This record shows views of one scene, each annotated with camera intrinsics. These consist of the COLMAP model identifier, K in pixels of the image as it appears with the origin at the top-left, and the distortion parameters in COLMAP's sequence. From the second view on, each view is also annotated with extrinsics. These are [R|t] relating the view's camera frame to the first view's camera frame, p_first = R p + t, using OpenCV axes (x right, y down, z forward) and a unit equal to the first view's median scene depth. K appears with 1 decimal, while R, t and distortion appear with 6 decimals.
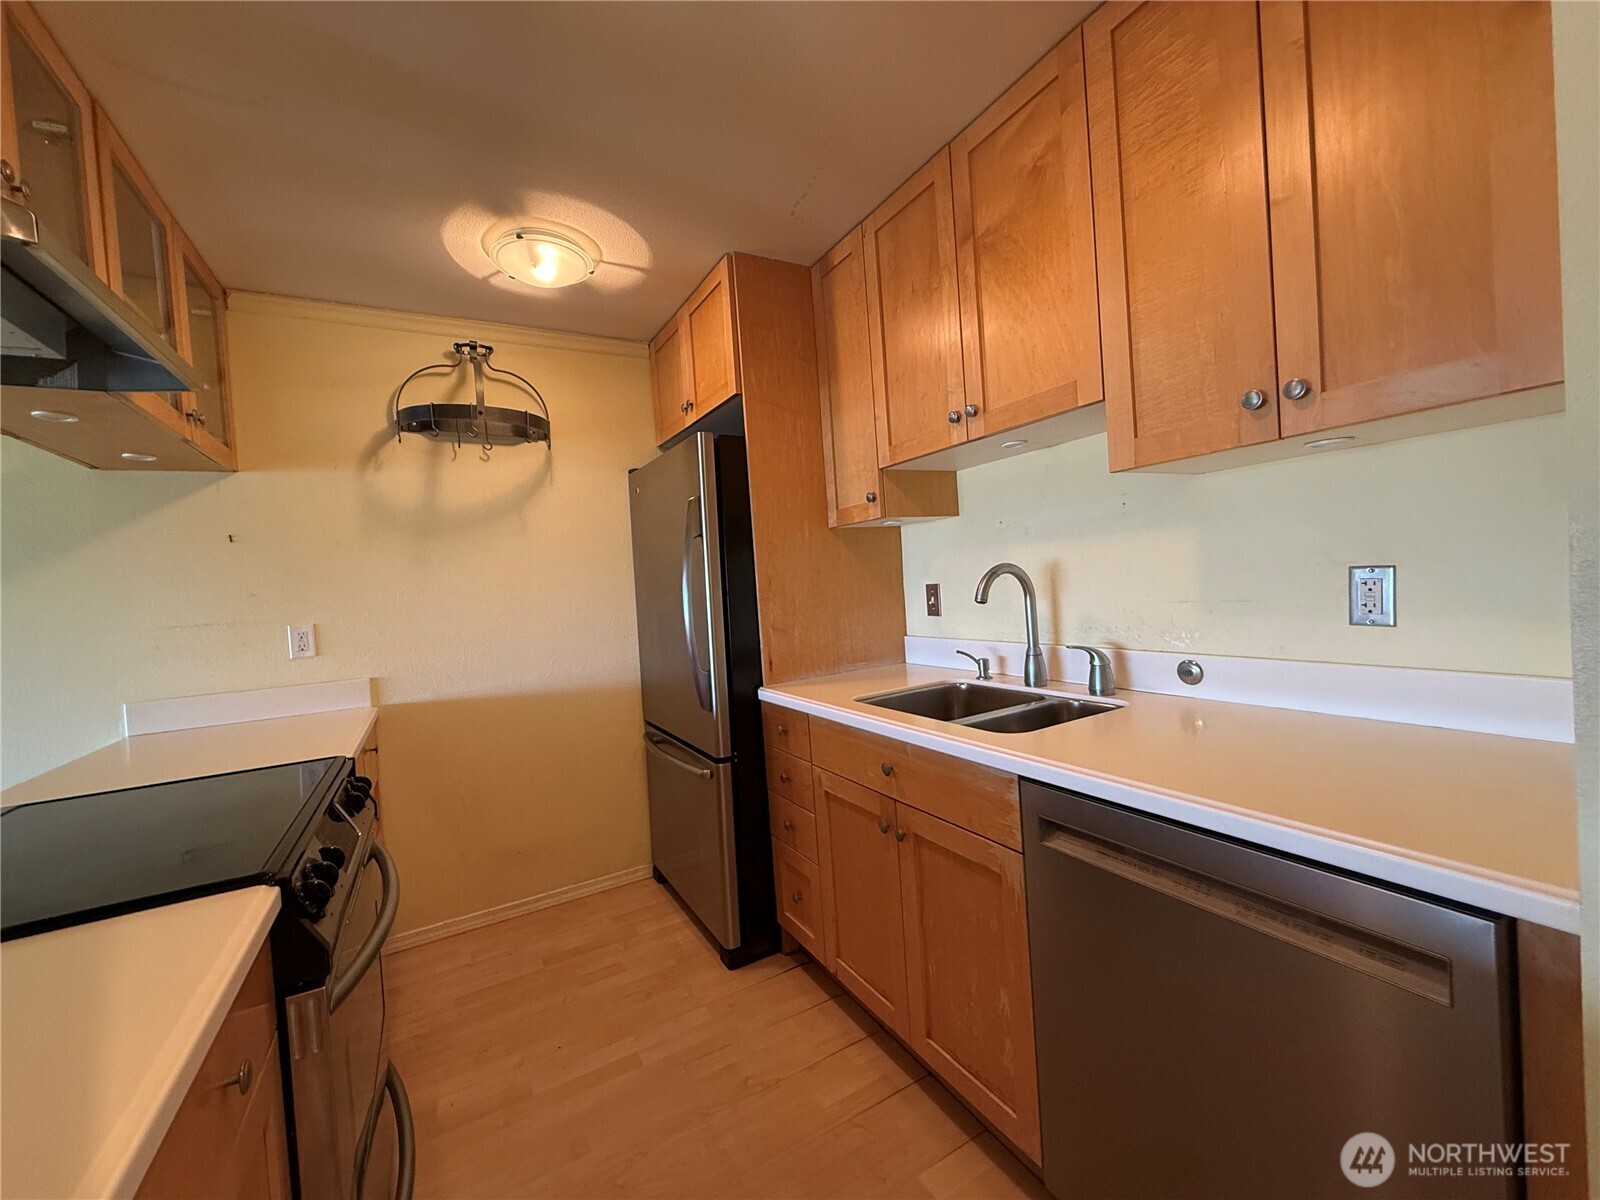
lens RADIAL K [[637.0, 0, 799.0], [0, 637.0, 598.2], [0, 0, 1]] dist [-0.000816, 0.000550]
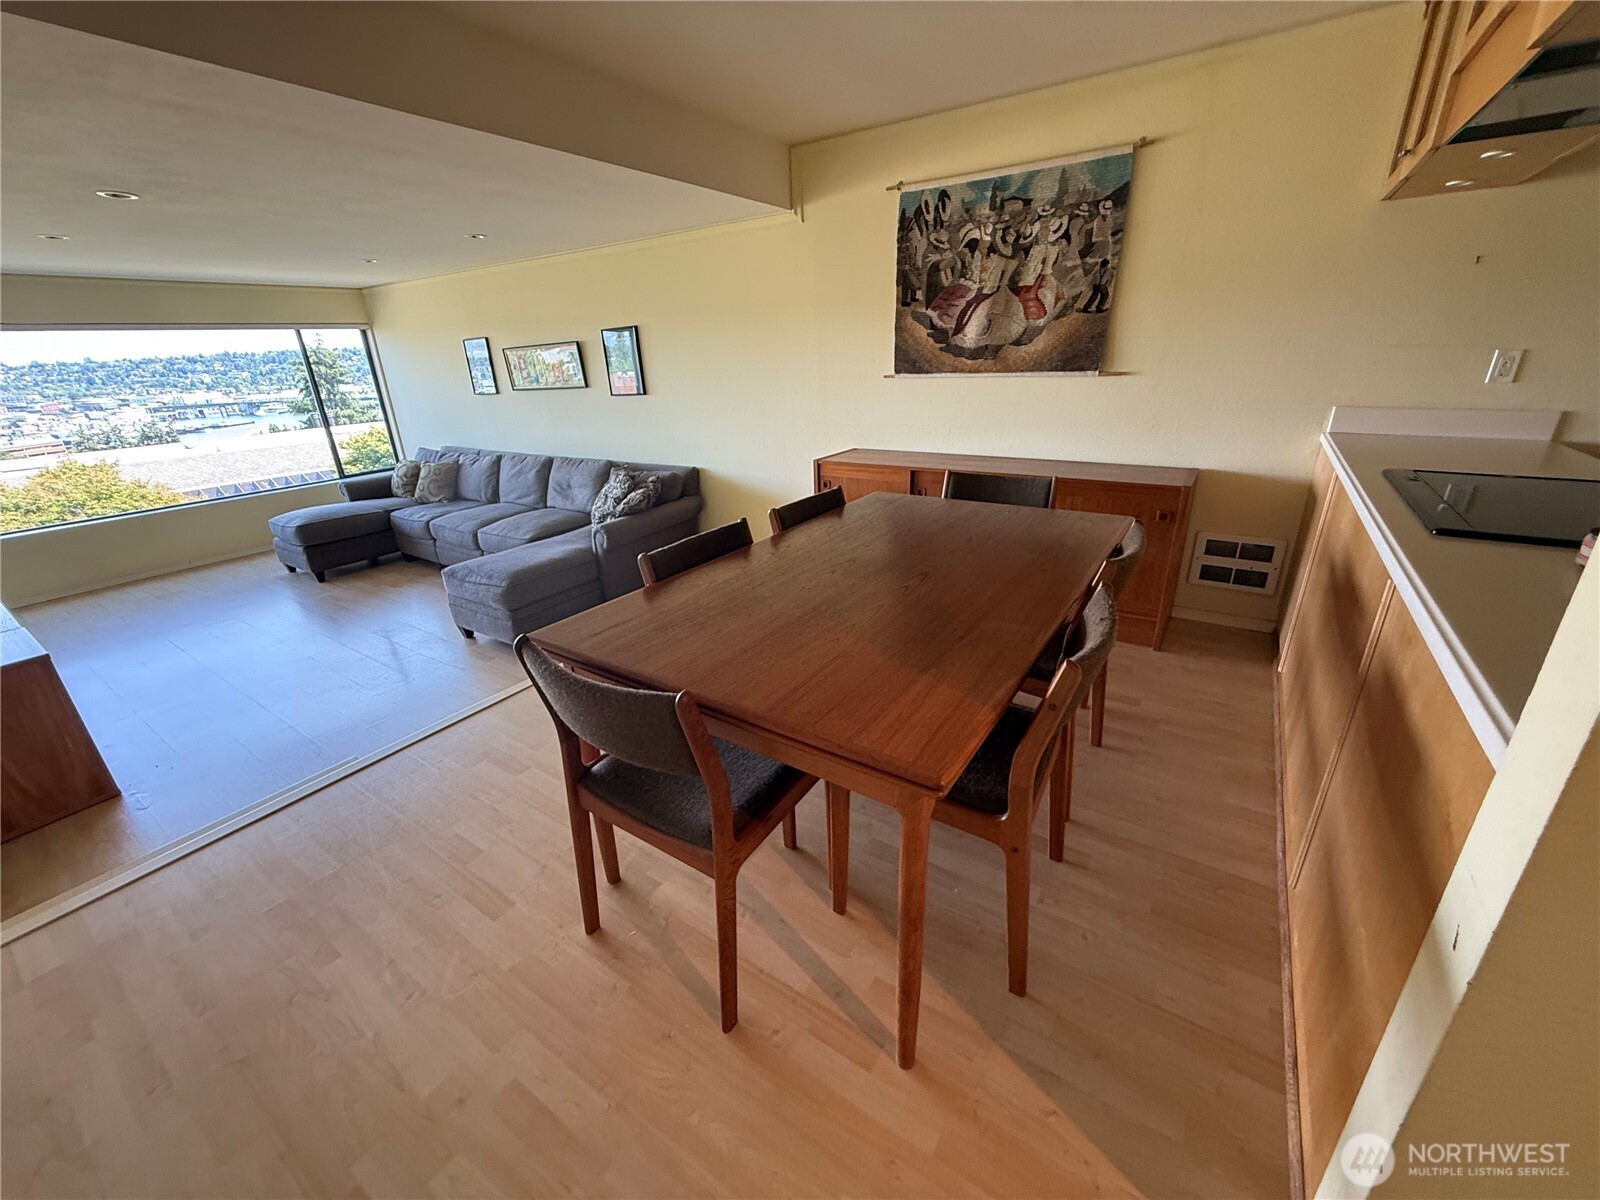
lens RADIAL K [[637.0, 0, 796.6], [0, 637.0, 597.4], [0, 0, 1]] dist [-0.000816, 0.000550]
pose [[0.445744, 0.374060, -0.813260, -0.302610], [-0.020611, 0.912555, 0.408434, 0.011168], [0.894923, -0.165296, 0.414476, -0.531598]]
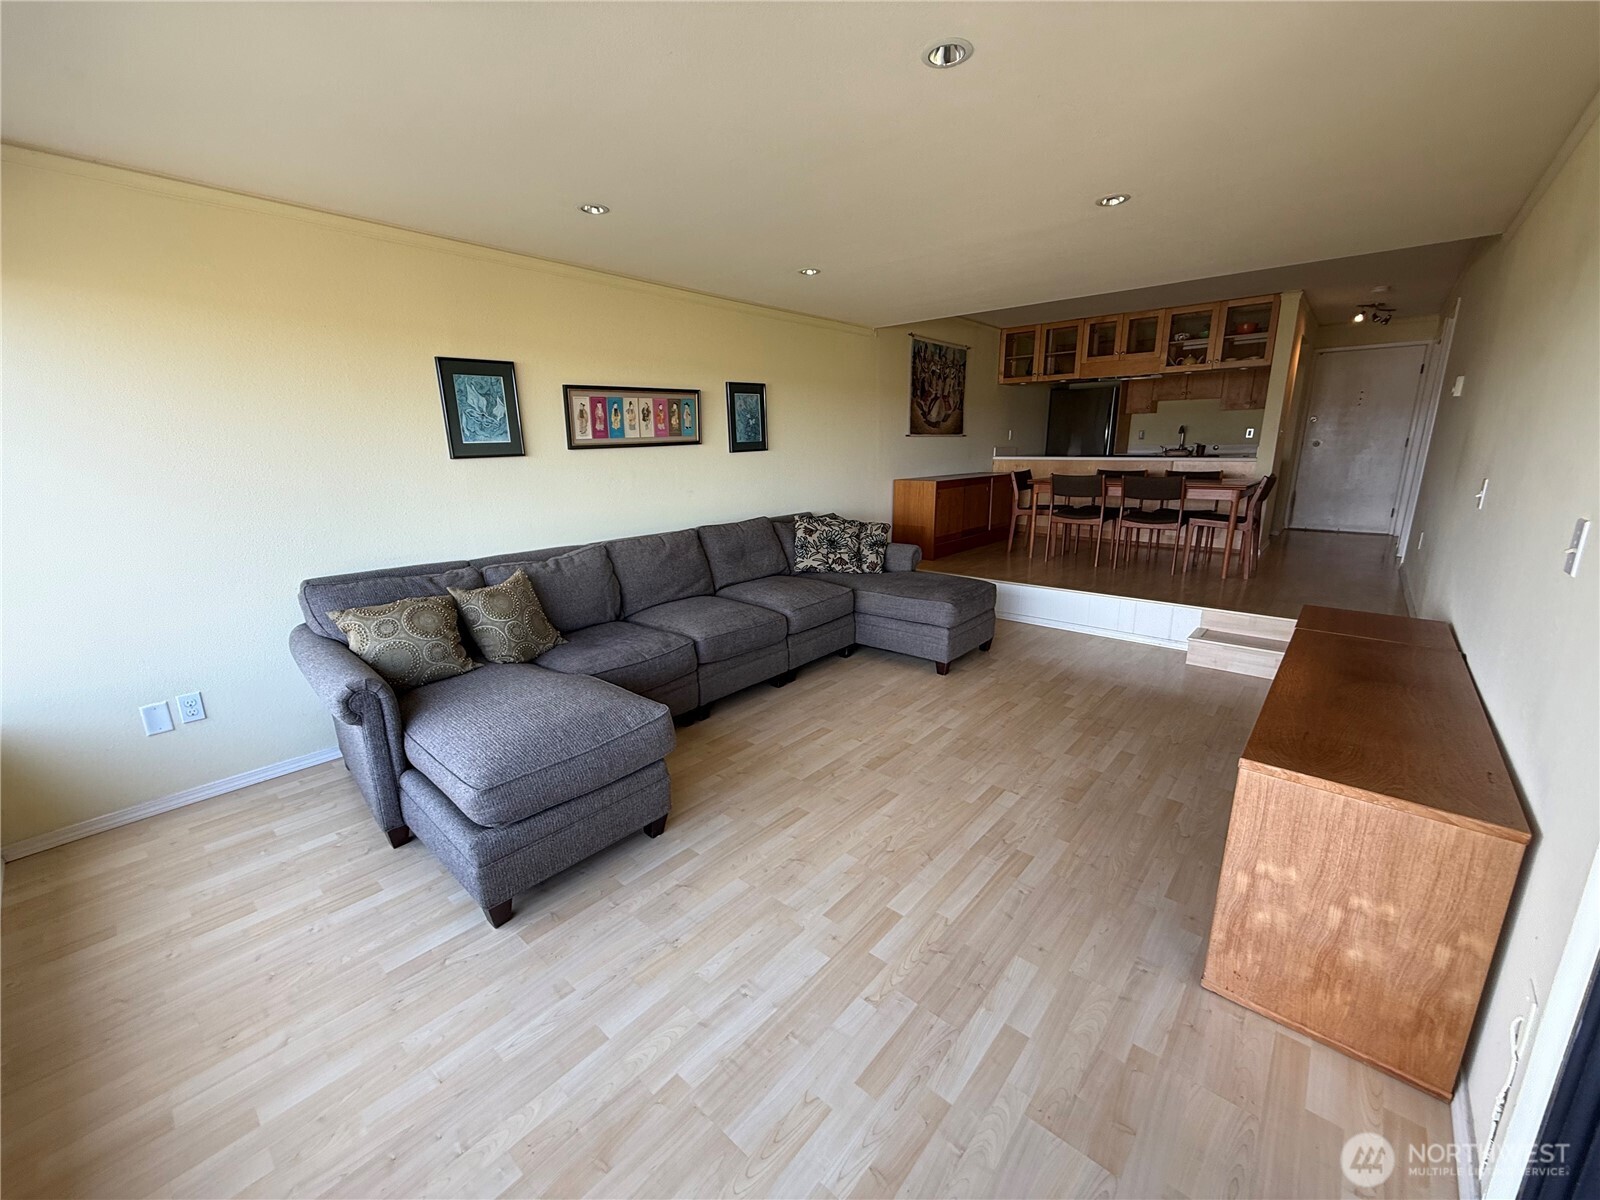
lens RADIAL K [[637.0, 0, 797.8], [0, 637.0, 596.5], [0, 0, 1]] dist [-0.000816, 0.000550]
pose [[0.942593, -0.019401, 0.333379, -3.106307], [-0.044053, 0.982363, 0.181723, 0.359230], [-0.331025, -0.185977, 0.925114, -2.085872]]
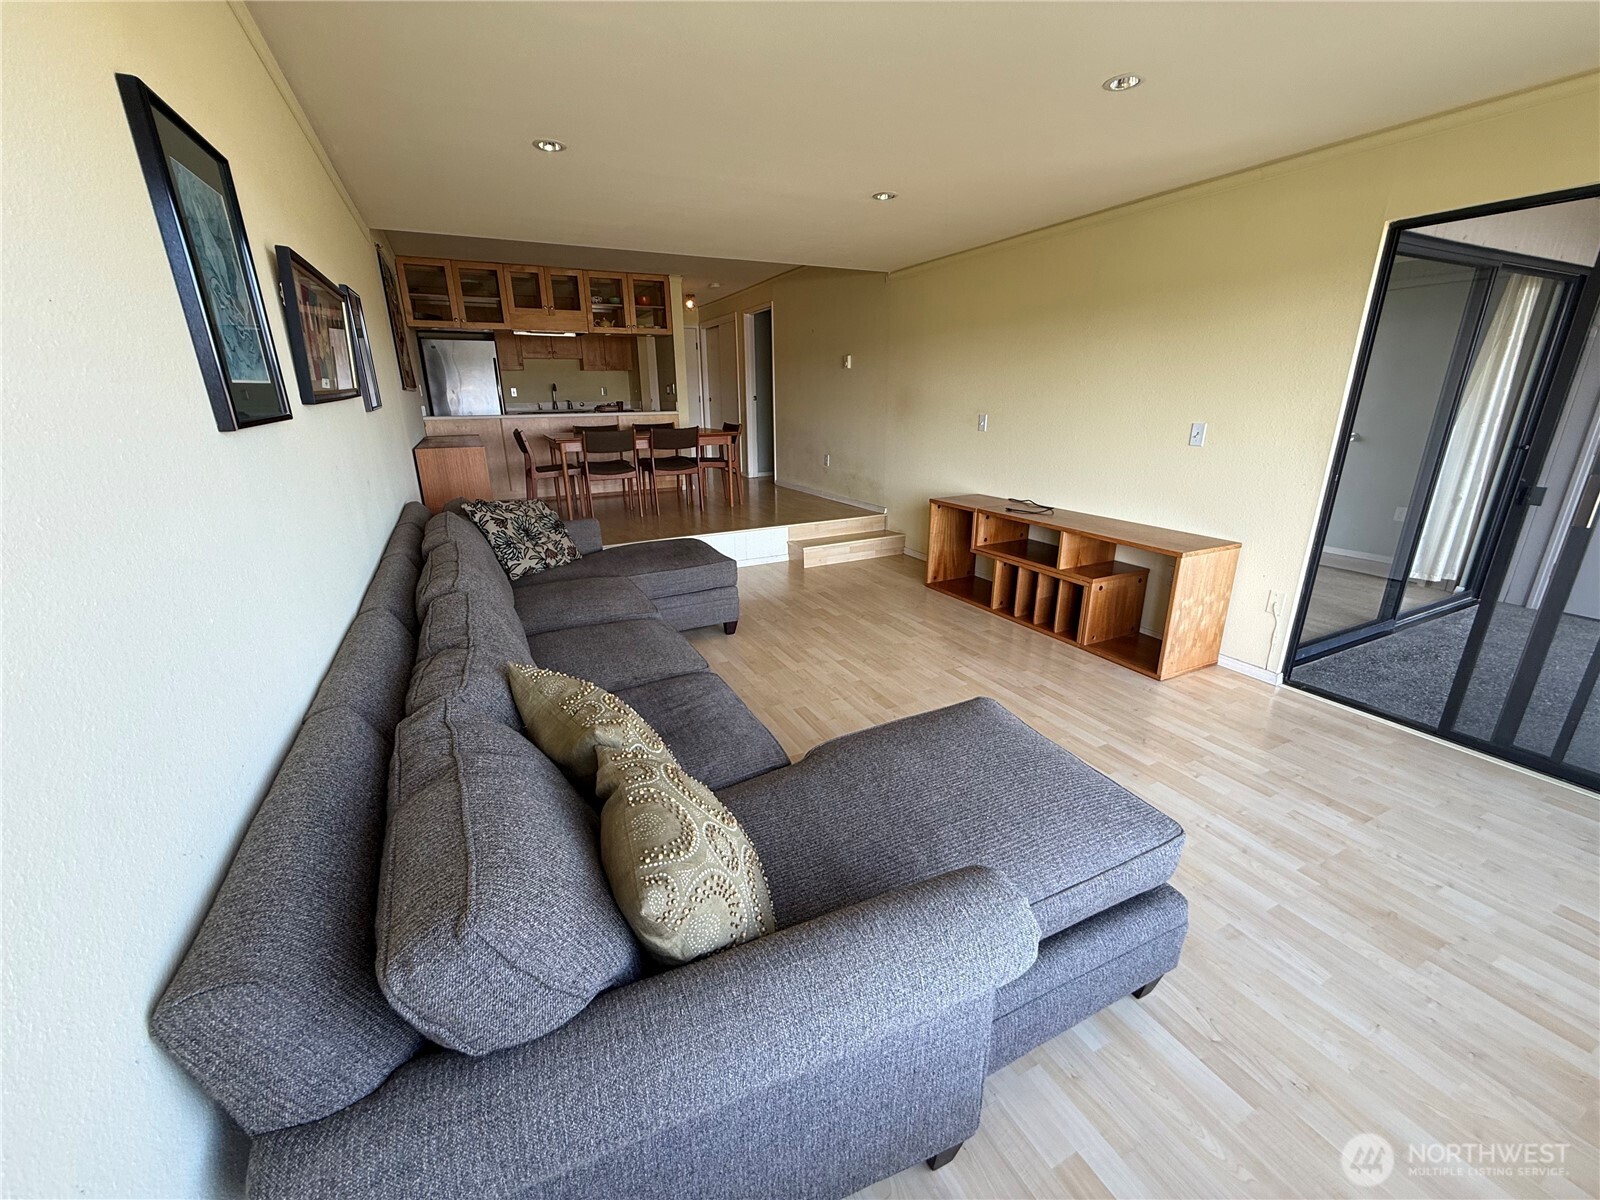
lens RADIAL K [[637.0, 0, 796.3], [0, 637.0, 596.2], [0, 0, 1]] dist [-0.000816, 0.000550]
pose [[0.052947, -0.235012, 0.970549, -3.800269], [0.038197, 0.971678, 0.233201, 0.374041], [-0.997867, 0.024724, 0.060425, -0.920256]]
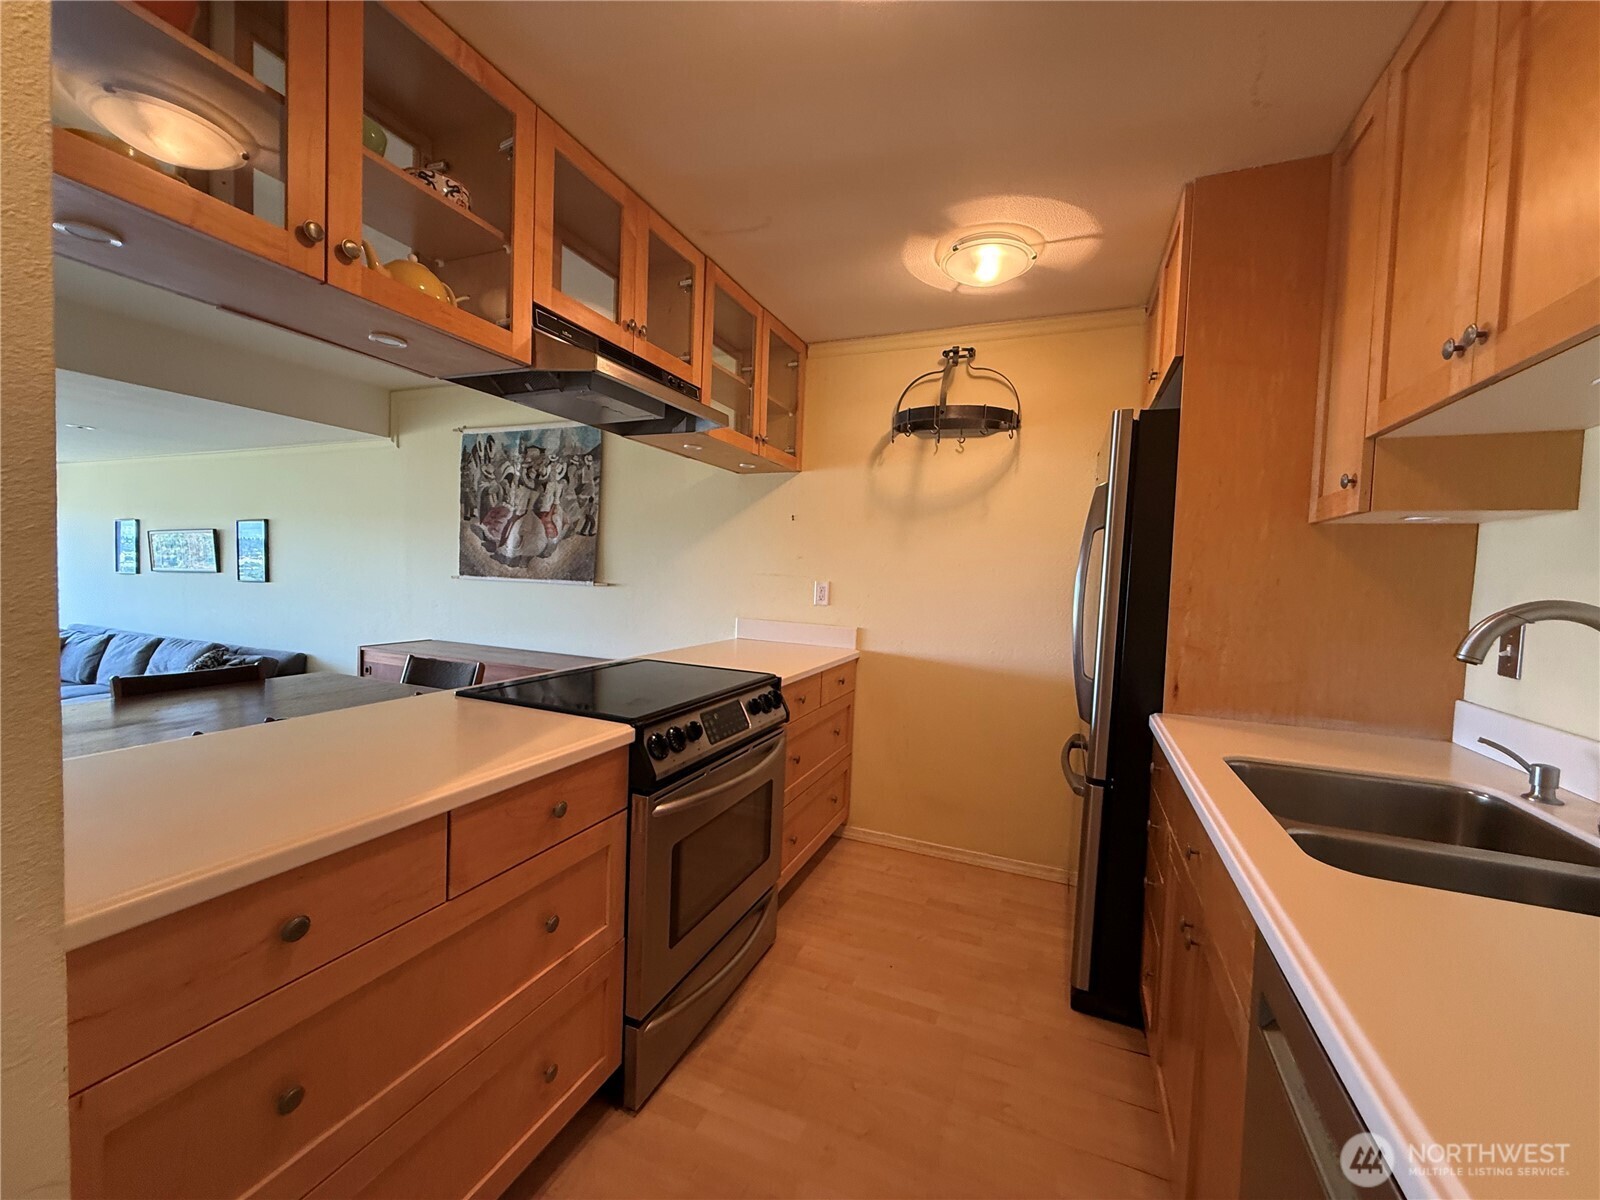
lens RADIAL K [[637.0, 0, 796.1], [0, 637.0, 599.4], [0, 0, 1]] dist [-0.000816, 0.000550]
pose [[0.600903, 0.126599, -0.789232, 0.278495], [-0.100236, 0.991518, 0.082730, -0.027533], [0.793012, 0.029397, 0.608497, 0.111295]]
